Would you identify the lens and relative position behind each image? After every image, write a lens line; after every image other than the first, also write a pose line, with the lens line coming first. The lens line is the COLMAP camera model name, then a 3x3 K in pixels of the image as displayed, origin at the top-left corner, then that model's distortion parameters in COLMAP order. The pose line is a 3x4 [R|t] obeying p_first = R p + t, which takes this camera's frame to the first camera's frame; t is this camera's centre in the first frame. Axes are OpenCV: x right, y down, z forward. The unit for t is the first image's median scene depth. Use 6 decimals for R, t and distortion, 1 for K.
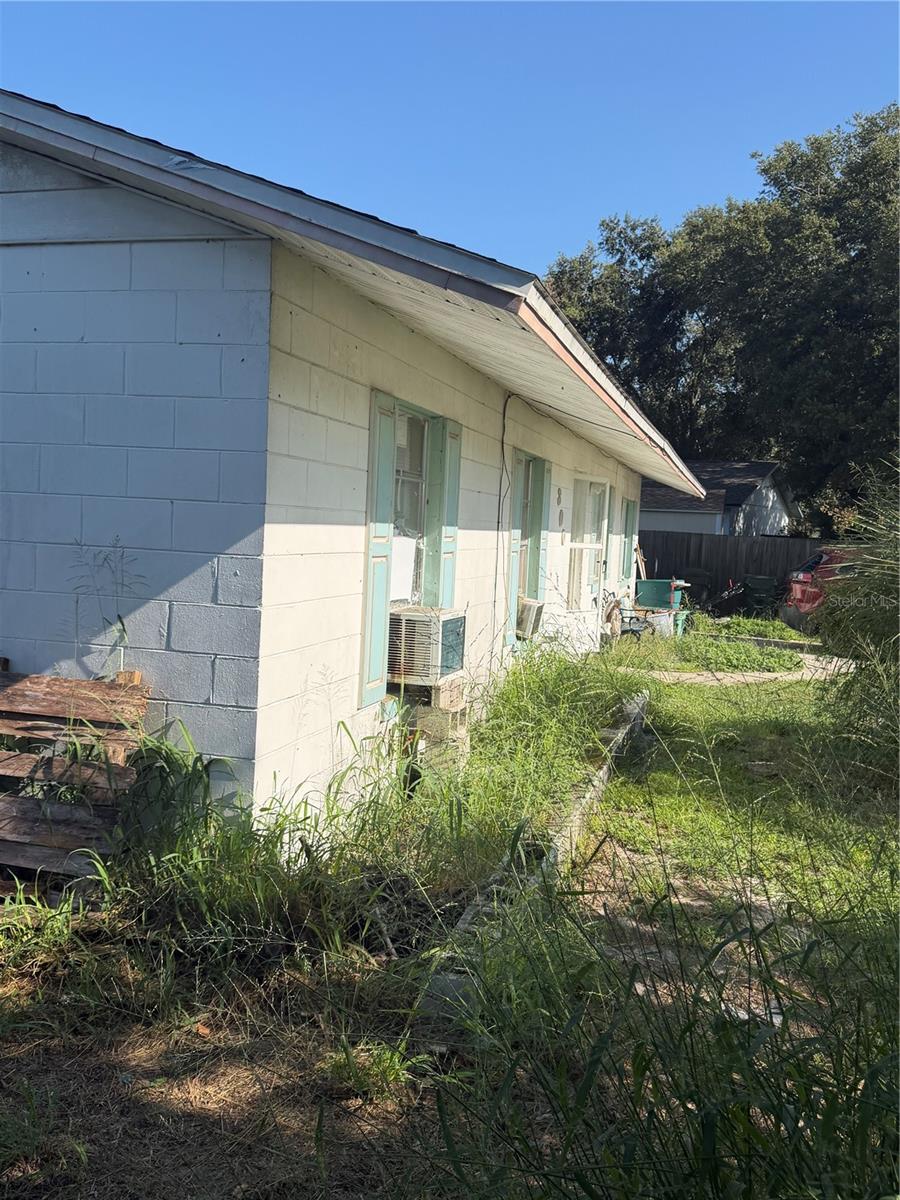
lens RADIAL K [[1052.3, 0, 450.0], [0, 1052.3, 600.0], [0, 0, 1]] dist [0.150815, -0.285025]
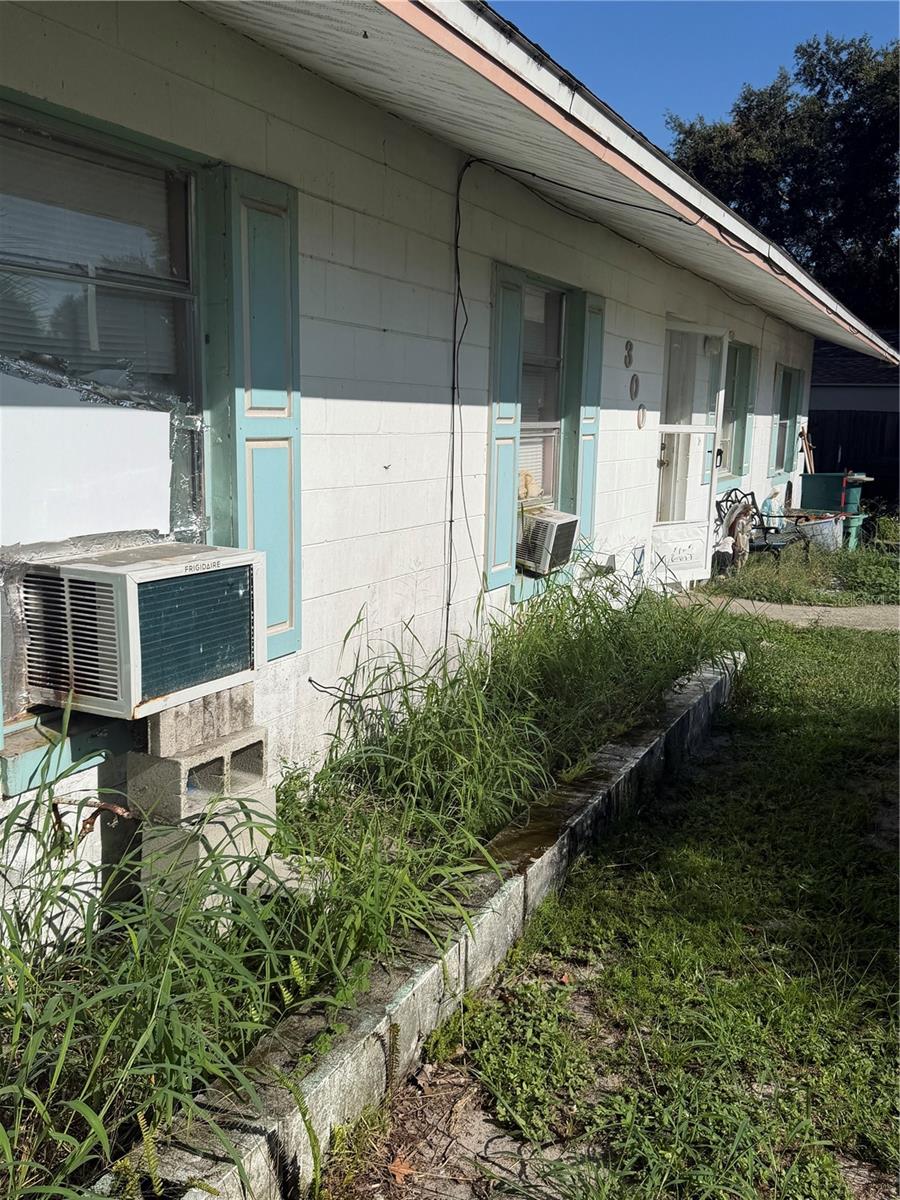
lens RADIAL K [[1052.3, 0, 450.0], [0, 1052.3, 600.0], [0, 0, 1]] dist [0.150815, -0.285025]
pose [[0.982743, 0.006694, -0.184857, 0.101560], [0.011282, 0.995316, 0.096017, -0.007730], [0.184634, -0.096445, 0.978064, 0.263765]]
